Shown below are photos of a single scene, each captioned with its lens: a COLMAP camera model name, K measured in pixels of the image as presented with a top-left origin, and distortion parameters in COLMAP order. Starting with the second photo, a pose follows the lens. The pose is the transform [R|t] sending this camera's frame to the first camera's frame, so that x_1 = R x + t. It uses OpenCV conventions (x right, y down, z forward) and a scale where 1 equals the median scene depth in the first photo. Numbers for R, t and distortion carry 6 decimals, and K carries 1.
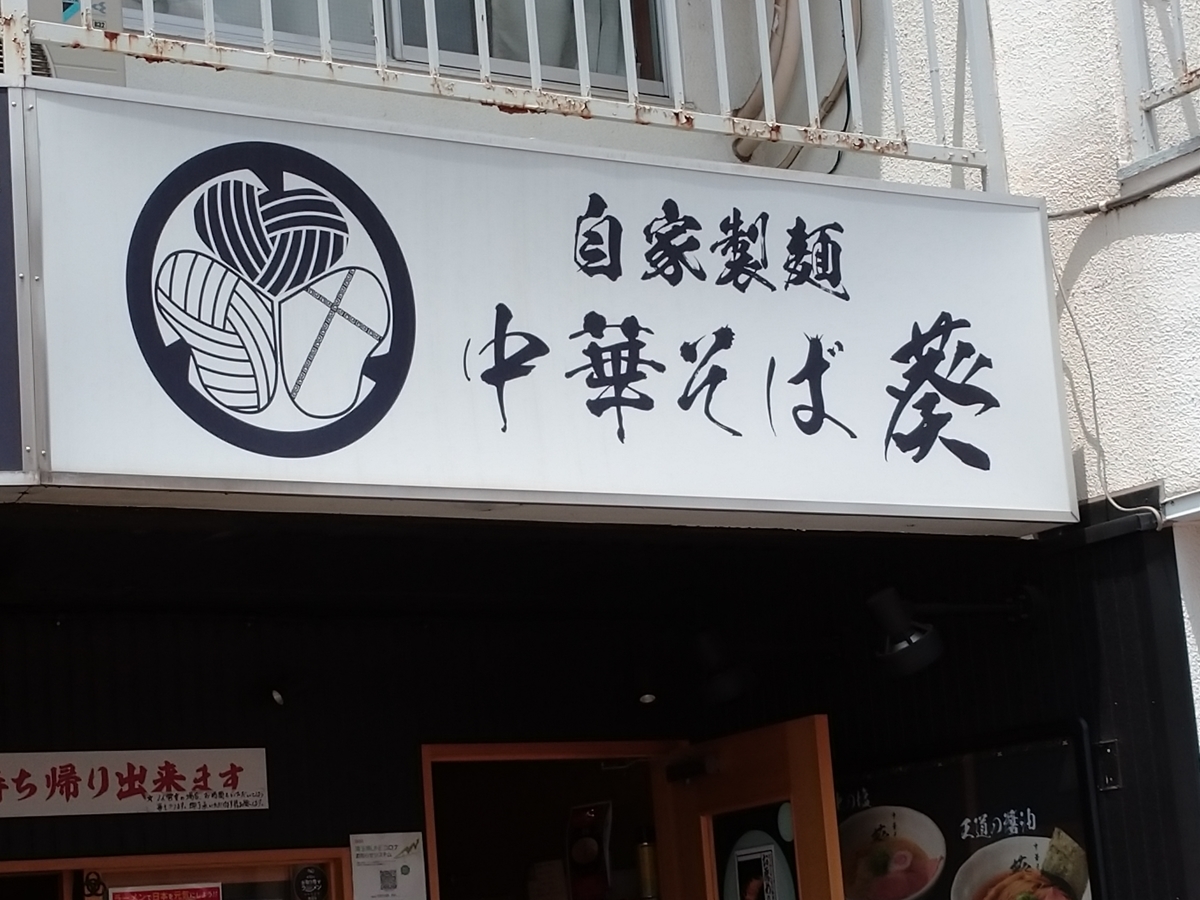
lens RADIAL K [[2836.3, 0, 600.6], [0, 2836.3, 451.6], [0, 0, 1]] dist [0.126046, 0.000000]
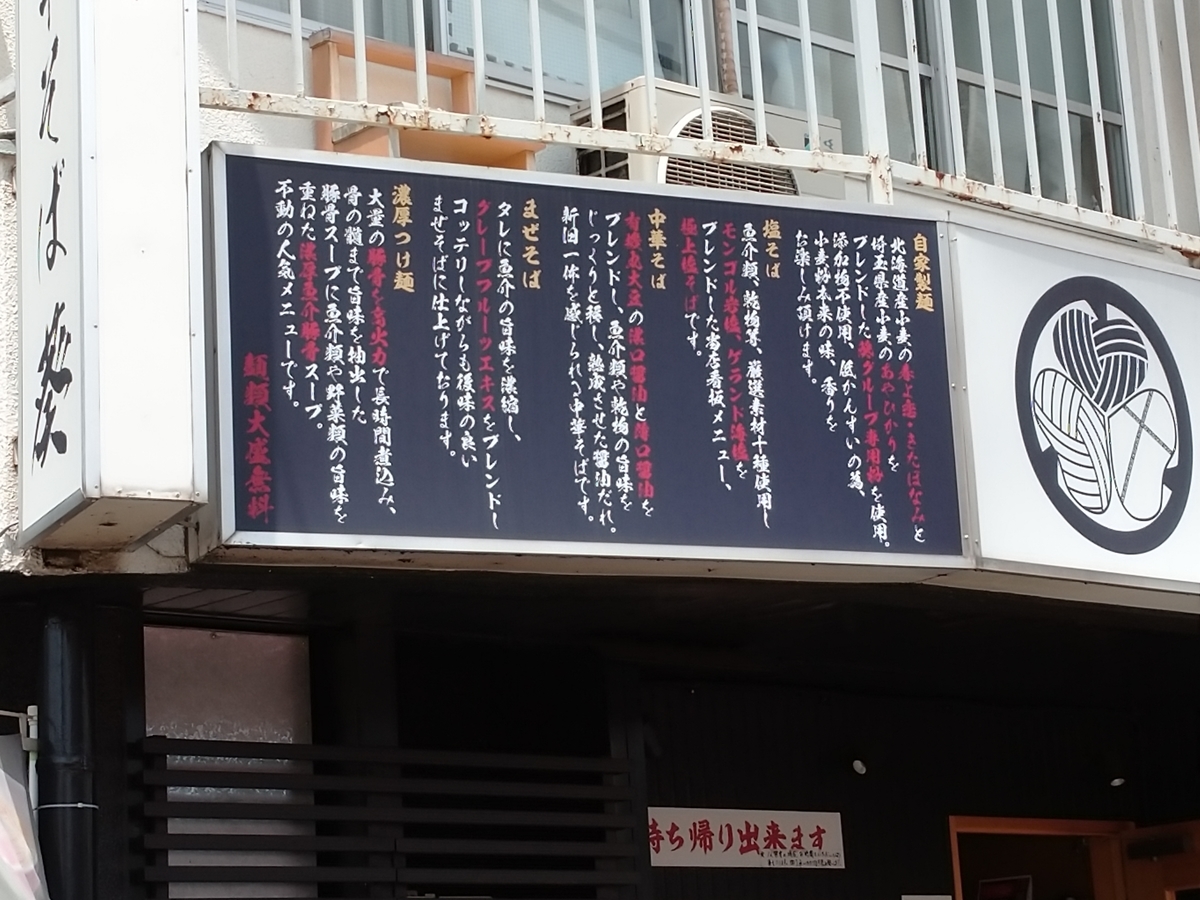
lens RADIAL K [[2836.3, 0, 599.1], [0, 2836.3, 449.6], [0, 0, 1]] dist [0.126046, 0.000000]
pose [[0.989942, 0.049628, 0.132481, -0.461103], [-0.044744, 0.998214, -0.039595, 0.014673], [-0.134209, 0.033269, 0.990394, -0.104897]]
